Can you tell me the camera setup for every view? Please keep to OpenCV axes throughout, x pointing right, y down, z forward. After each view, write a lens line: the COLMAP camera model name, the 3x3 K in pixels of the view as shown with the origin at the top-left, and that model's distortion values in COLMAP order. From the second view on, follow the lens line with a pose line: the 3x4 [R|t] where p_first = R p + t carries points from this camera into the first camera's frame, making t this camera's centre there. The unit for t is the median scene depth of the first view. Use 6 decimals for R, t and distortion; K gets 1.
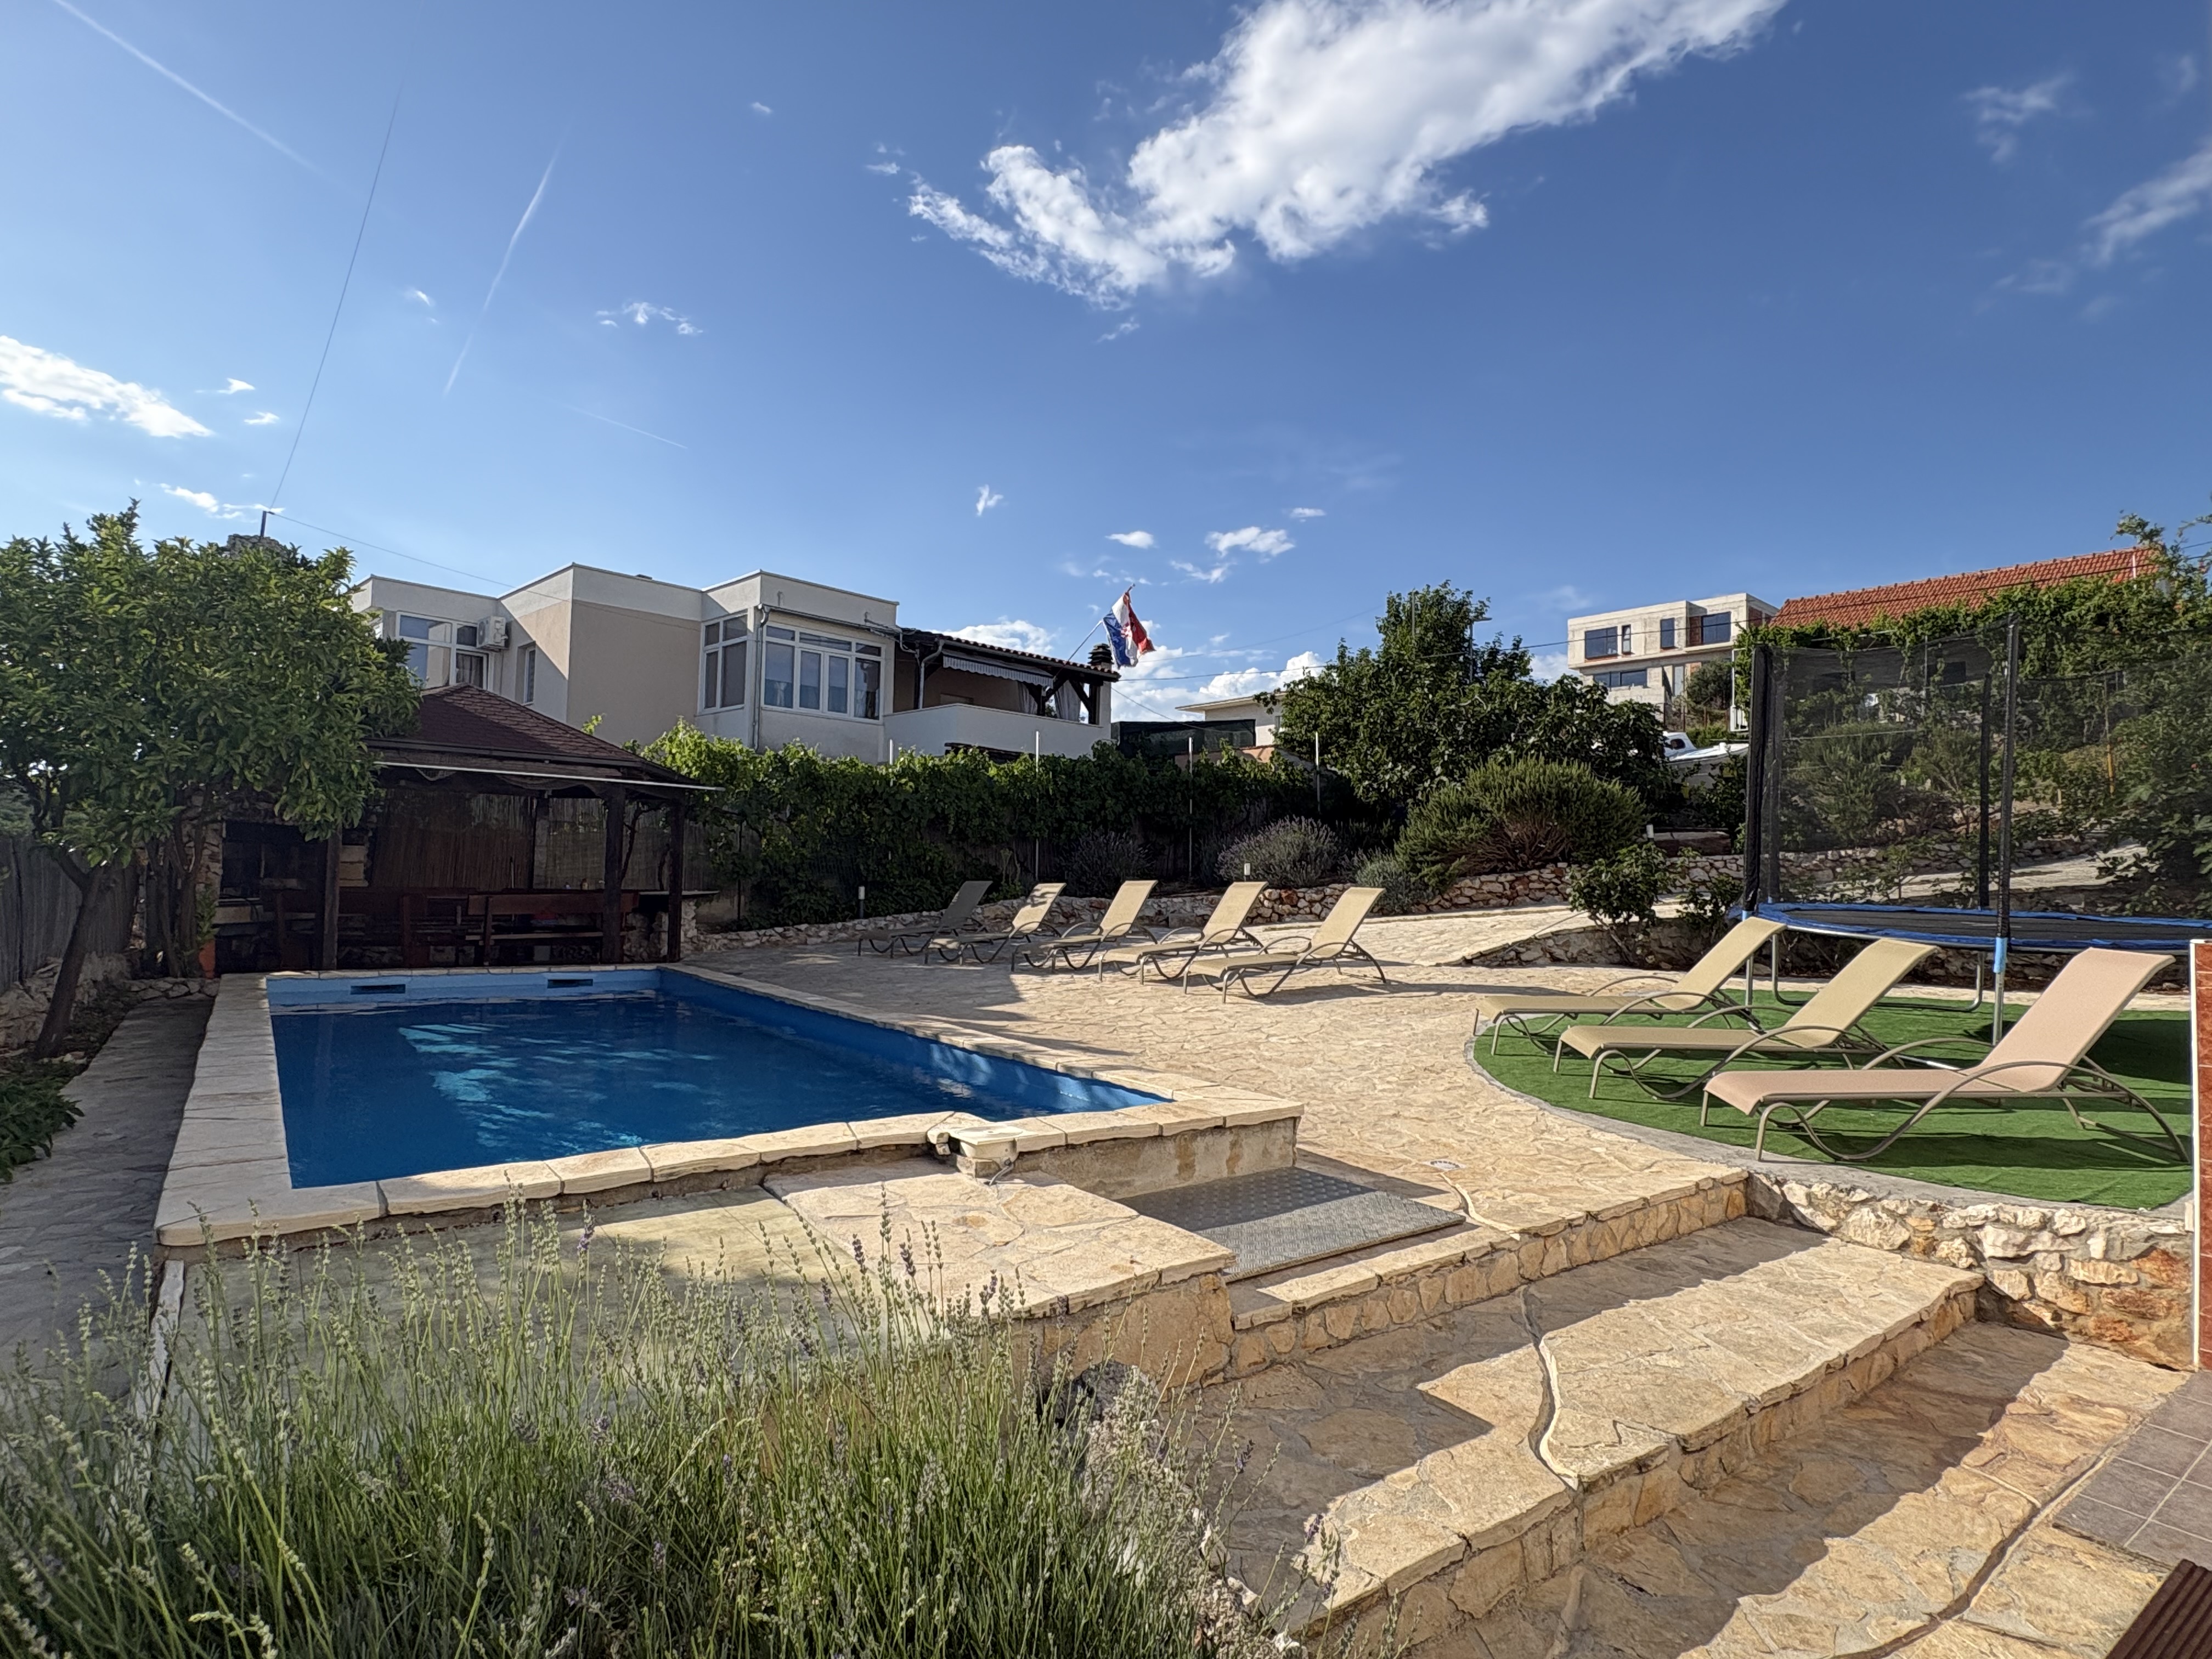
lens RADIAL K [[1165.6, 0, 1109.3], [0, 1165.6, 829.1], [0, 0, 1]] dist [-0.002904, -0.000833]
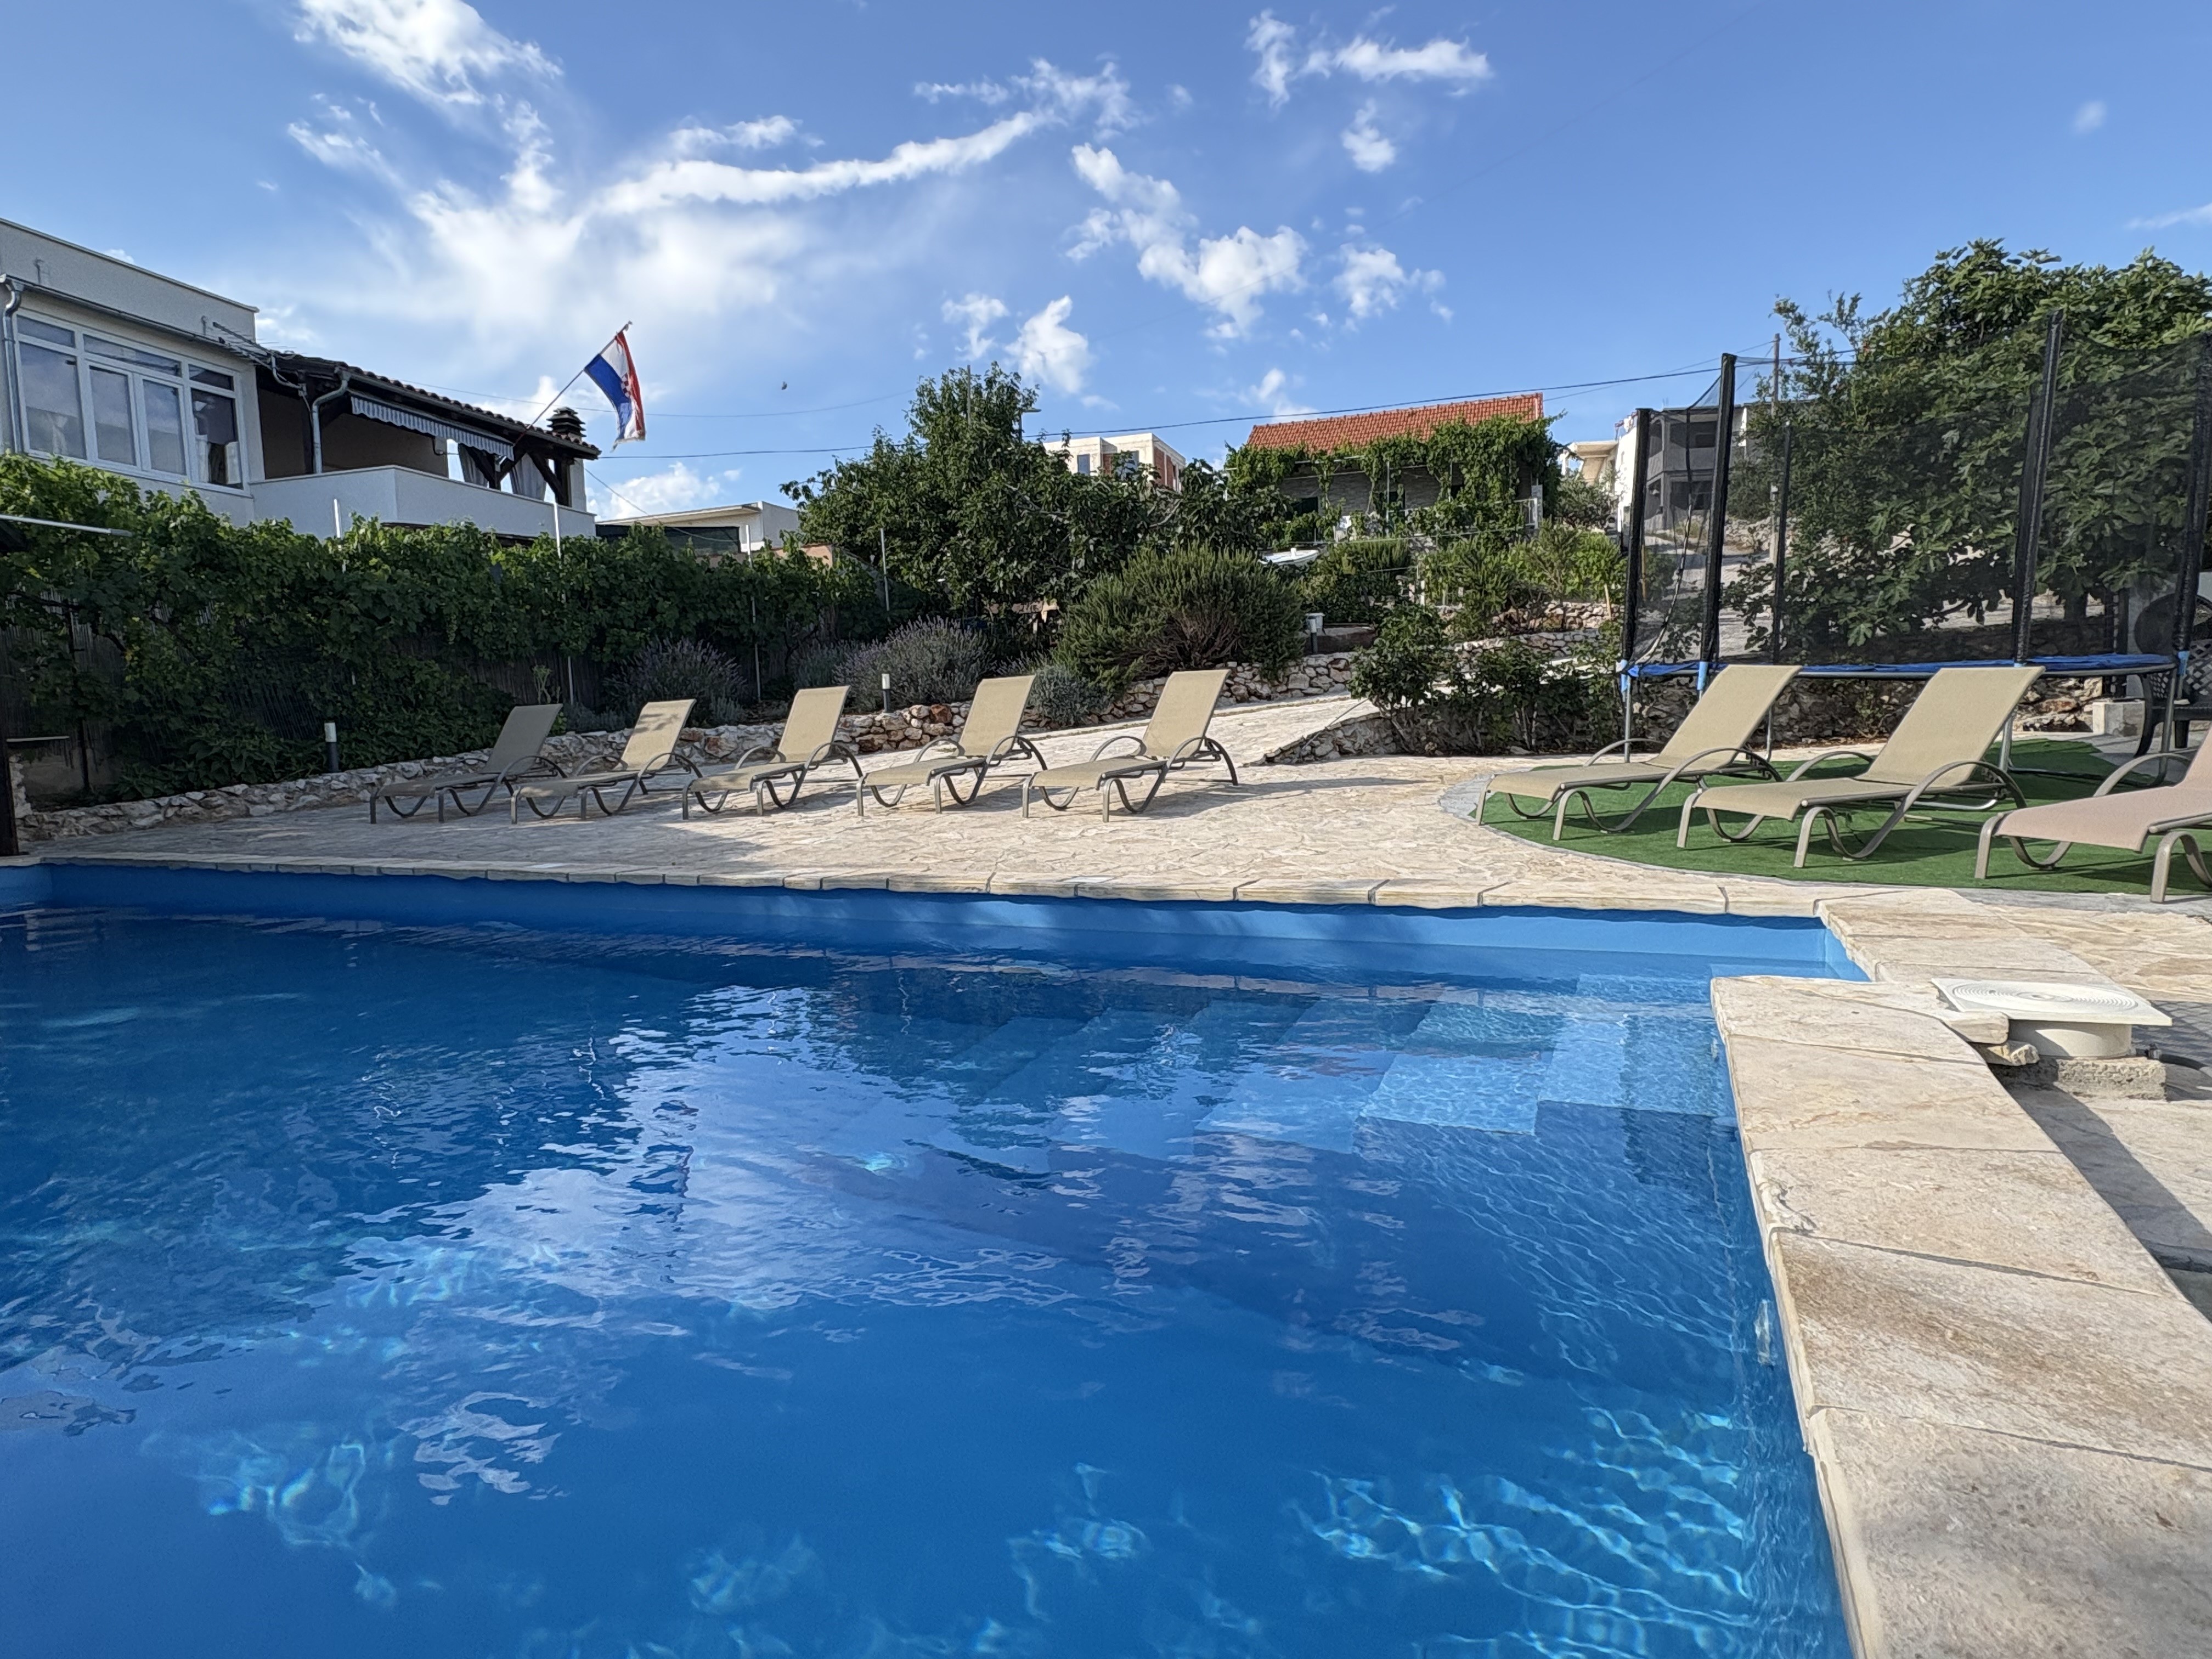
lens RADIAL K [[1214.1, 0, 1103.1], [0, 1214.1, 832.5], [0, 0, 1]] dist [0.001867, -0.001250]
pose [[0.876156, -0.087071, 0.474099, -0.231692], [0.027682, 0.991016, 0.130848, 0.047968], [-0.481233, -0.101520, 0.870694, 0.286716]]
